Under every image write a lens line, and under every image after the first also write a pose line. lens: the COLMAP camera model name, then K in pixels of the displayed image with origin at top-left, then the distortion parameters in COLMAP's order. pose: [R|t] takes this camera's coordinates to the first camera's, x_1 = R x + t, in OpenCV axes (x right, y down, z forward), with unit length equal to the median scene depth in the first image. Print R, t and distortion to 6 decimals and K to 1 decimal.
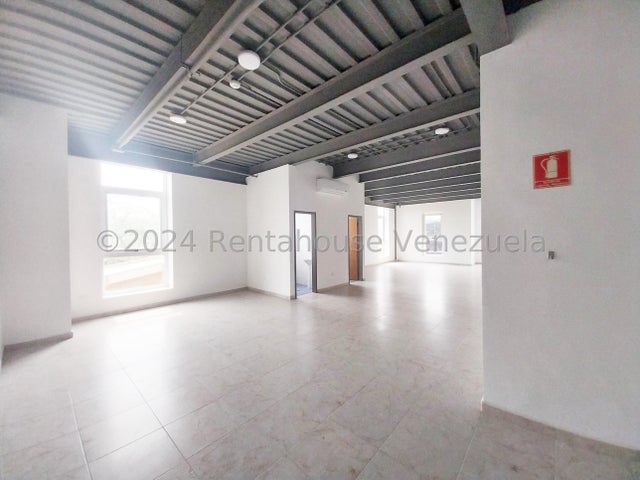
lens RADIAL K [[240.6, 0, 318.8], [0, 240.6, 228.8], [0, 0, 1]] dist [-0.000543, 0.000007]
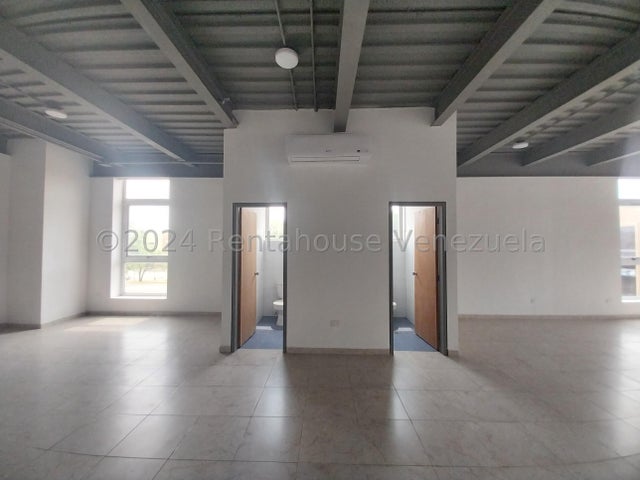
lens RADIAL K [[246.9, 0, 320.0], [0, 246.9, 240.0], [0, 0, 1]] dist [0.024731, -0.018260]
pose [[0.647105, -0.003542, -0.762393, 0.506055], [0.019402, 0.999742, 0.011823, 0.013491], [0.762154, -0.022442, 0.647006, 0.784433]]
